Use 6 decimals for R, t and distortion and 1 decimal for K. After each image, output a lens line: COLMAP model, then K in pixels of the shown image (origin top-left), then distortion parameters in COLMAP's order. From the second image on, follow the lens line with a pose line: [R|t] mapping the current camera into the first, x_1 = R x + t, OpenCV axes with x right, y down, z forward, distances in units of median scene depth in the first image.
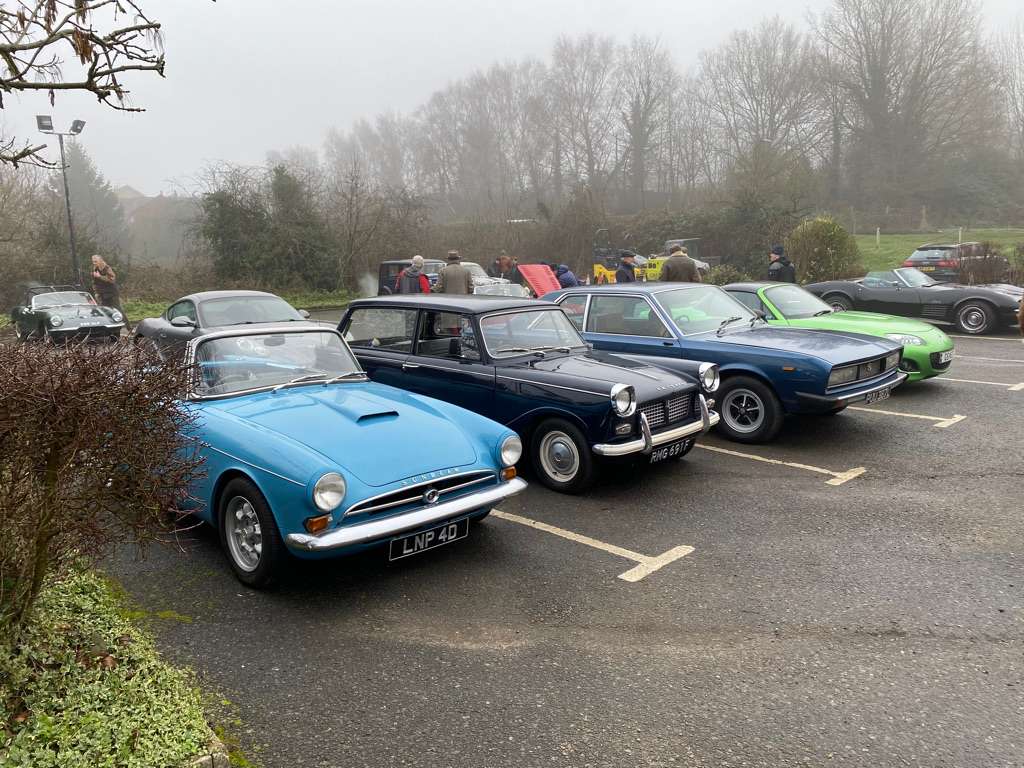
lens RADIAL K [[780.4, 0, 512.0], [0, 780.4, 384.0], [0, 0, 1]] dist [0.041614, 0.000663]
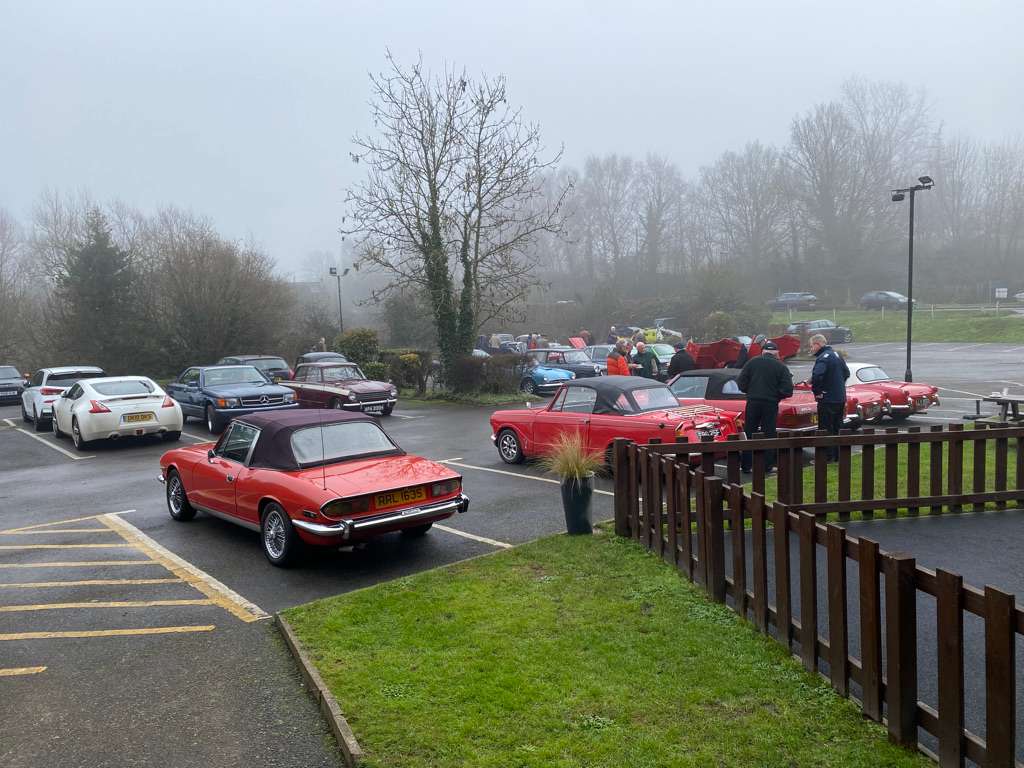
lens RADIAL K [[780.4, 0, 512.0], [0, 780.4, 384.0], [0, 0, 1]] dist [0.041614, 0.000663]
pose [[0.998824, -0.010544, -0.047331, -0.009947], [0.006603, 0.996556, -0.082656, 0.034099], [0.048040, 0.082246, 0.995454, -0.252675]]
